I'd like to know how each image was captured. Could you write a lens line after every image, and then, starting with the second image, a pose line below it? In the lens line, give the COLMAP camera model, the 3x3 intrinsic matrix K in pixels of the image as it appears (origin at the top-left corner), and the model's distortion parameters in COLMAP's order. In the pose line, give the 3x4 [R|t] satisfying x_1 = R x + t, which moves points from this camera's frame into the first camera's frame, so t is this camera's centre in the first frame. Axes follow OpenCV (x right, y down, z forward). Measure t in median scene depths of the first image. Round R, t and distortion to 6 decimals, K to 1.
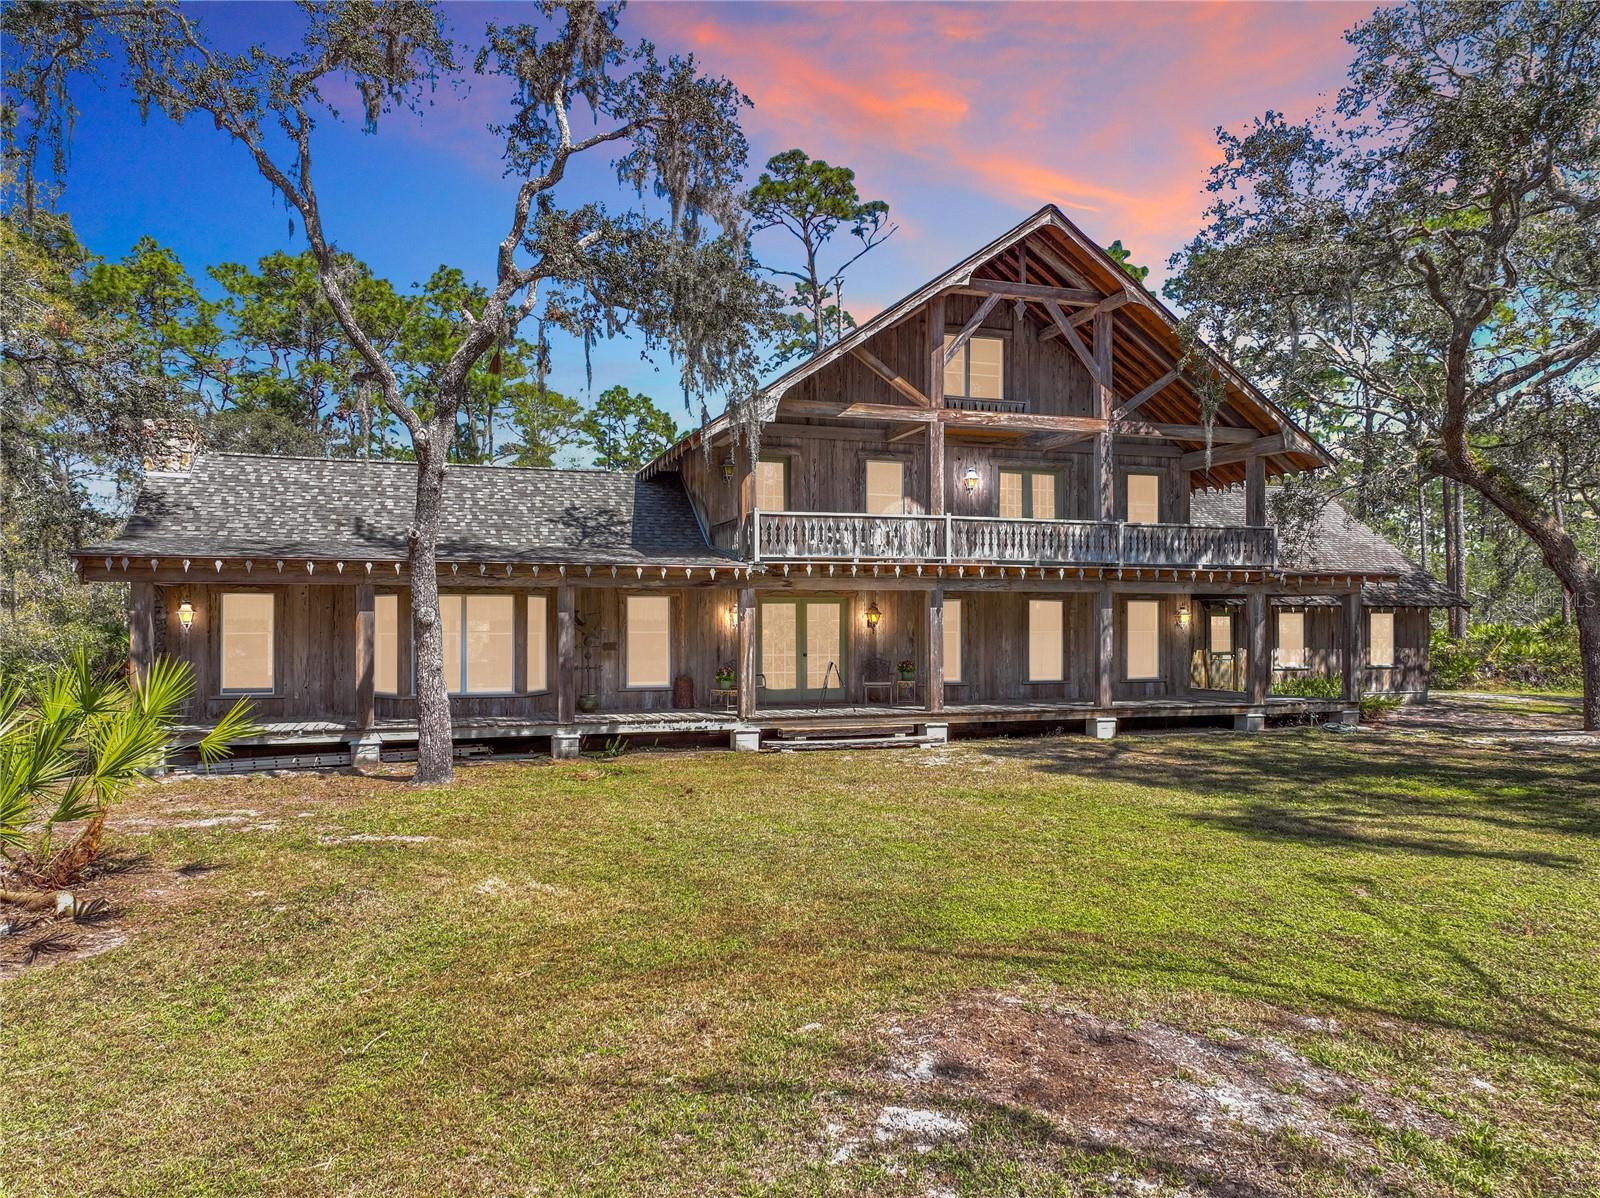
lens RADIAL K [[1156.7, 0, 795.6], [0, 1156.7, 622.6], [0, 0, 1]] dist [-0.003221, 0.024092]
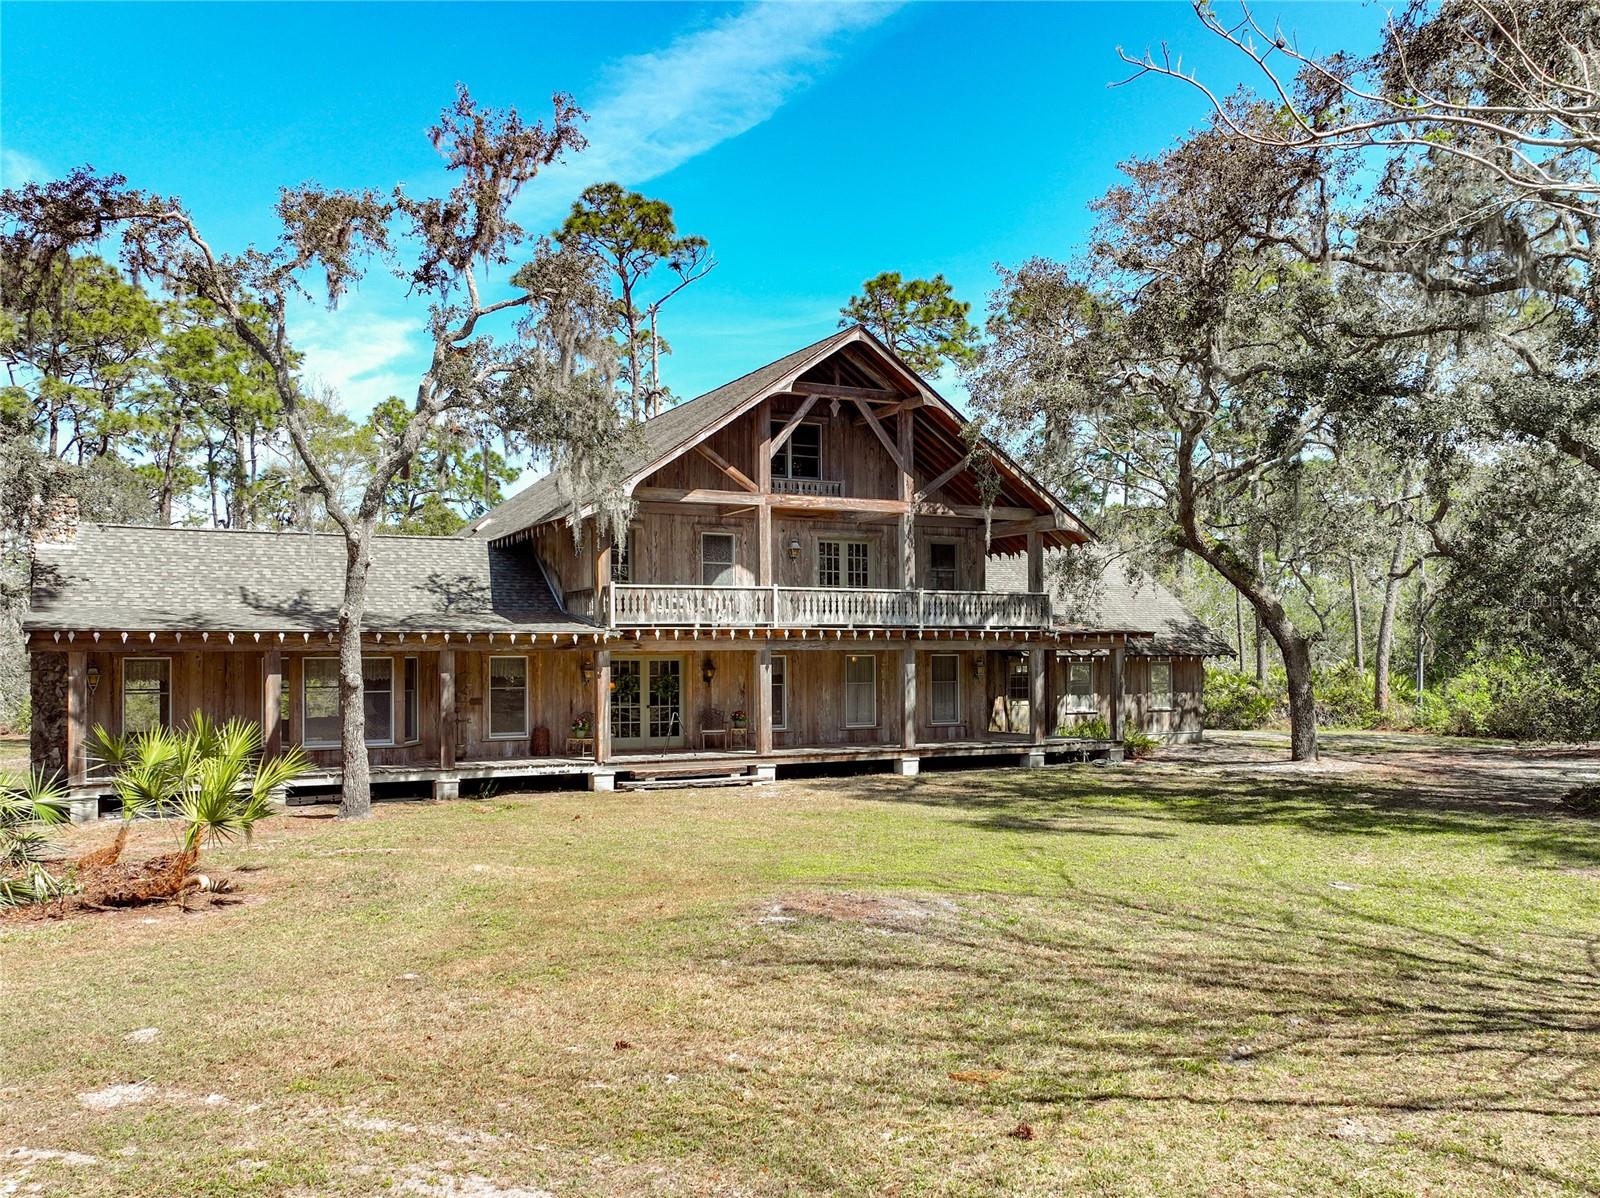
lens RADIAL K [[1183.0, 0, 796.9], [0, 1183.0, 686.5], [0, 0, 1]] dist [0.002060, 0.001909]
pose [[0.988330, -0.009084, 0.152057, -0.027835], [0.006946, 0.999870, 0.014585, -0.008476], [-0.152169, -0.013359, 0.988264, -0.178673]]
